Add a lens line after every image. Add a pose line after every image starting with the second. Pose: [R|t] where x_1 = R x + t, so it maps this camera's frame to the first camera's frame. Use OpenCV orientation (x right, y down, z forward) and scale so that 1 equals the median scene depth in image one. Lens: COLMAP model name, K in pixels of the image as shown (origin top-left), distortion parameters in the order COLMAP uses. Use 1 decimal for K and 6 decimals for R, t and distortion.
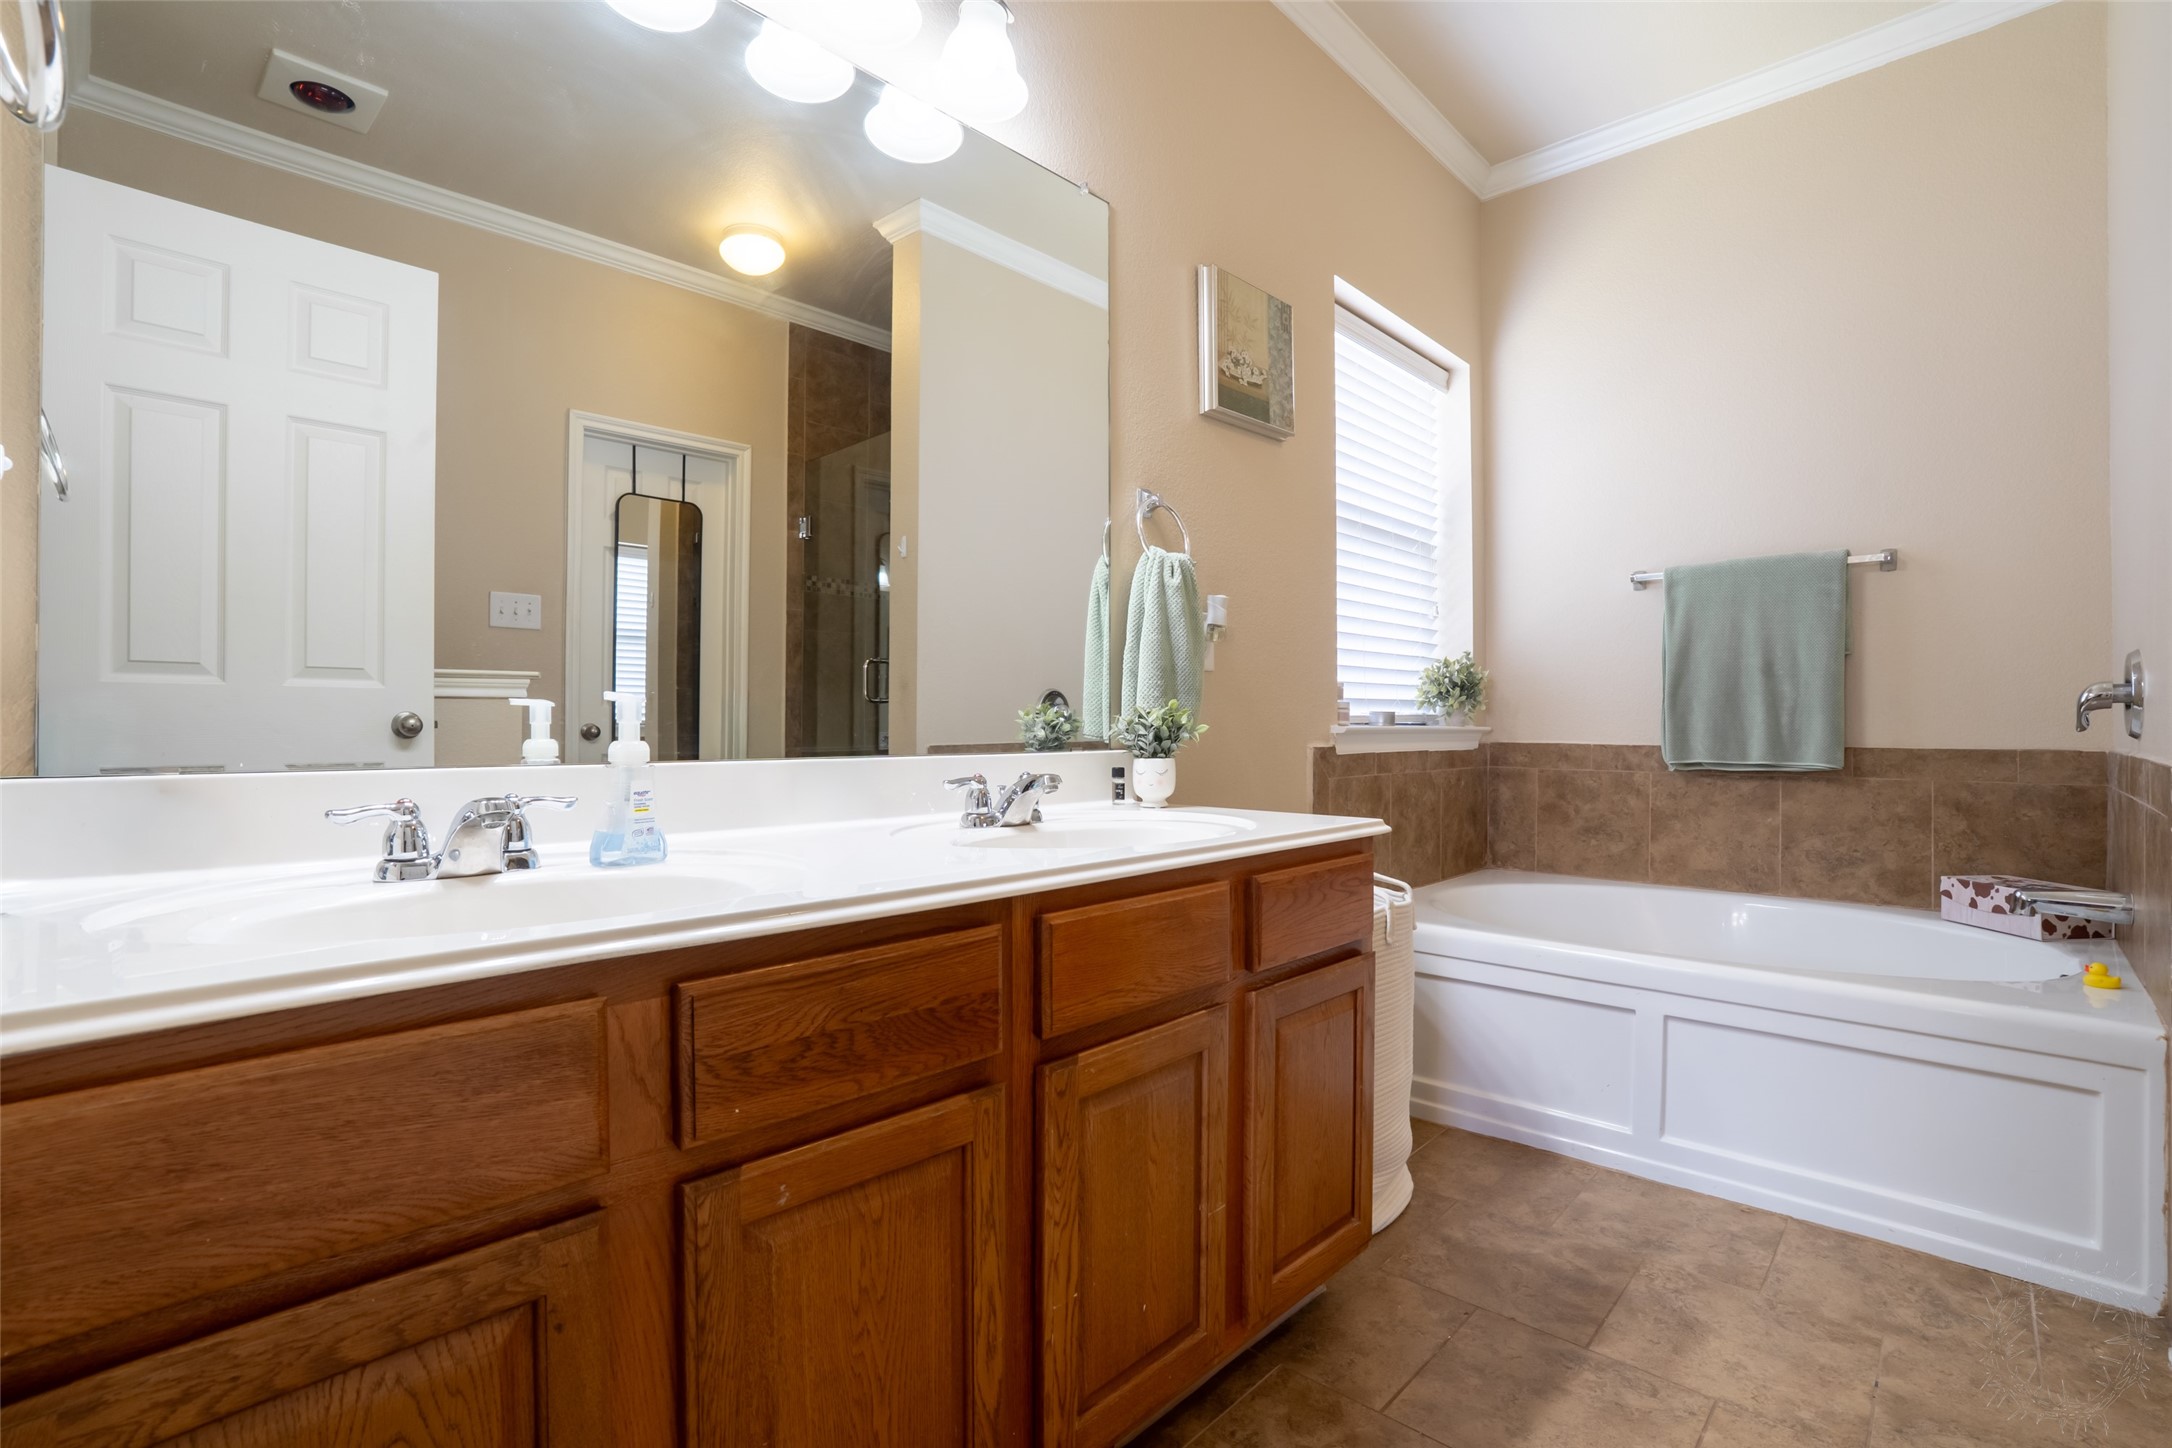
lens RADIAL K [[1005.4, 0, 1088.7], [0, 1005.4, 717.6], [0, 0, 1]] dist [-0.073368, 0.027548]
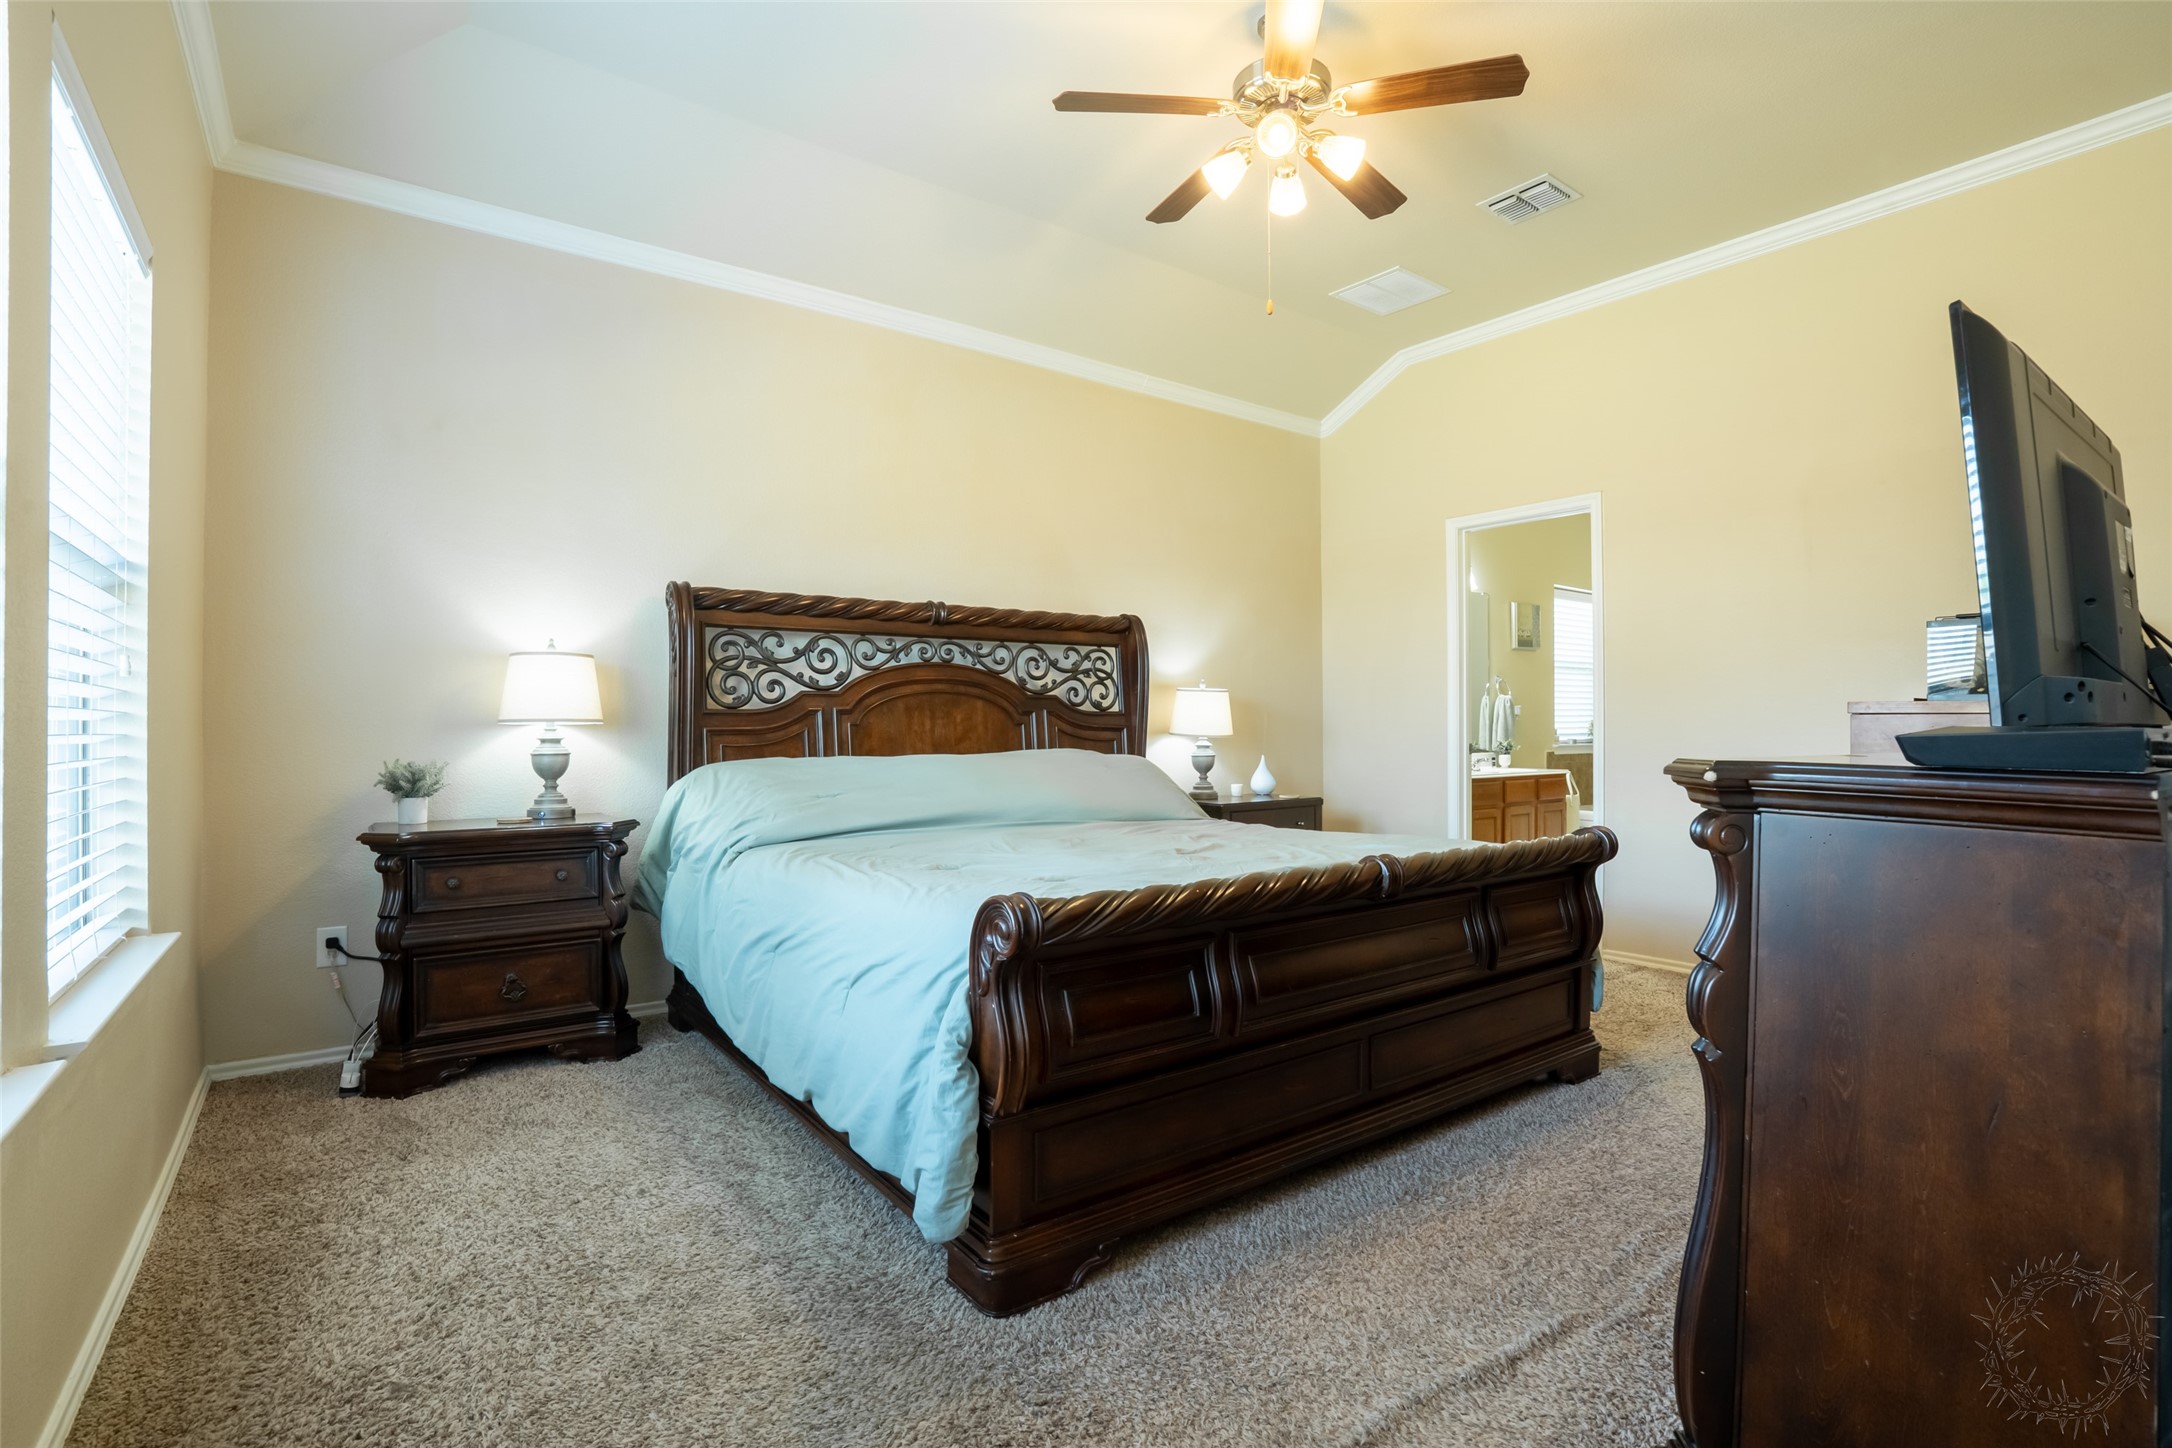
lens RADIAL K [[1005.4, 0, 1088.7], [0, 1005.4, 717.6], [0, 0, 1]] dist [-0.073368, 0.027548]
pose [[0.982630, -0.000491, -0.185573, -0.518812], [0.000986, 0.999996, 0.002572, -0.073232], [0.185571, -0.002710, 0.982627, -1.965276]]
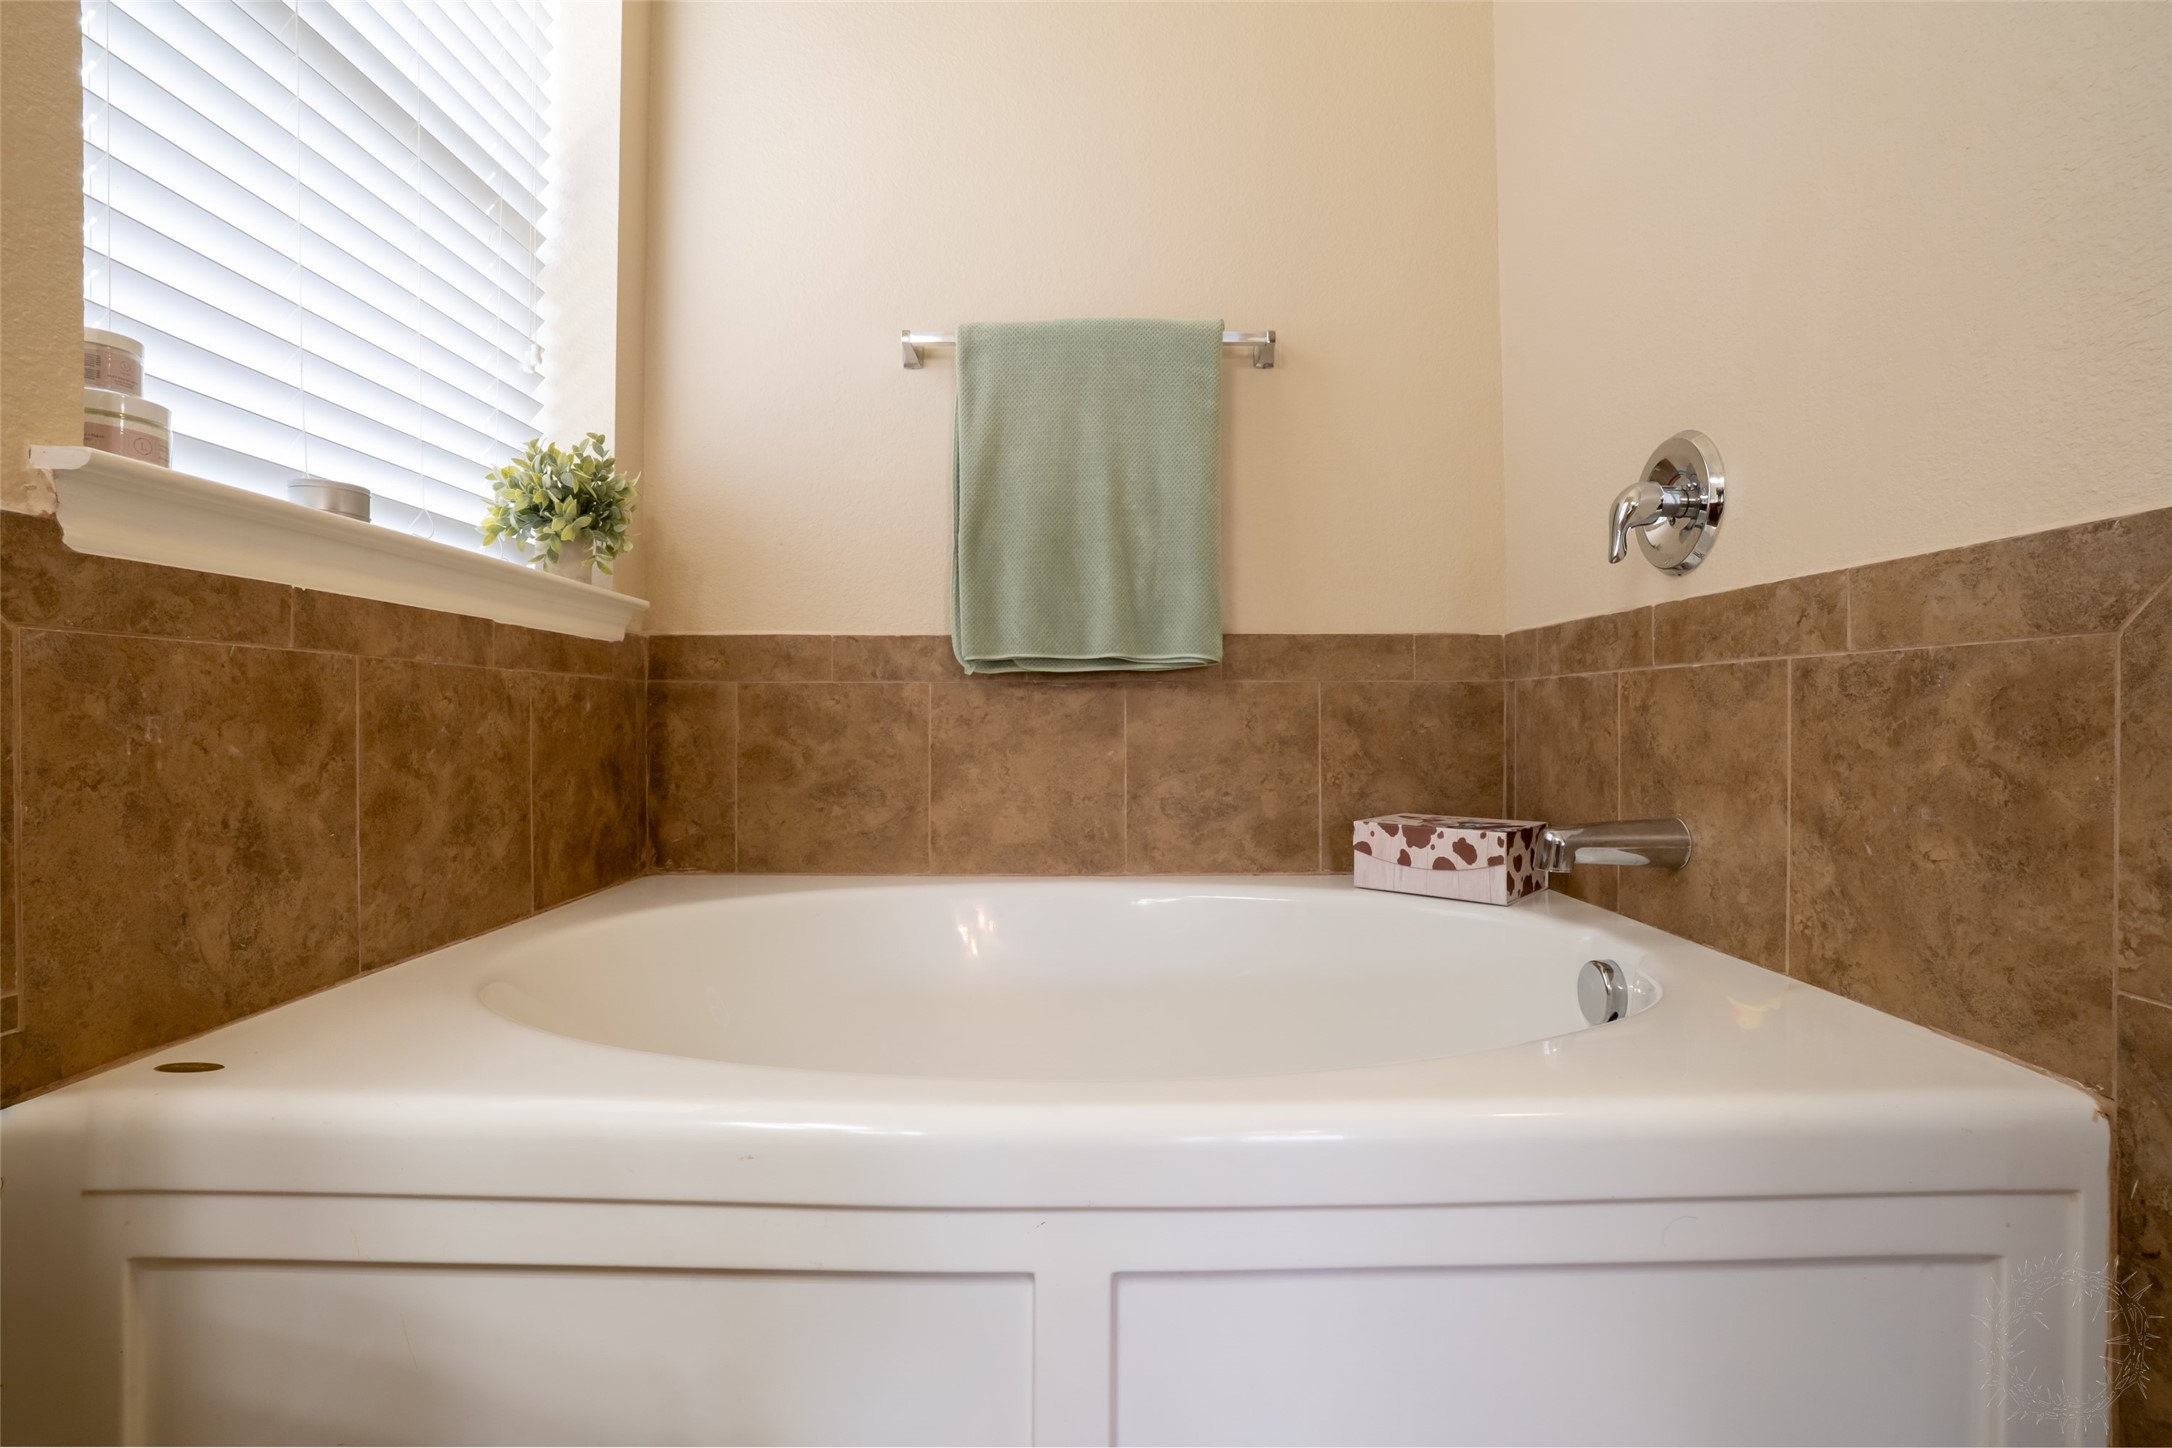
lens RADIAL K [[1005.4, 0, 1088.7], [0, 1005.4, 717.6], [0, 0, 1]] dist [-0.073368, 0.027548]
pose [[0.724225, -0.004123, 0.689552, 0.257914], [0.000295, 0.999984, 0.005670, 0.080630], [-0.689564, -0.003903, 0.724214, 0.564419]]
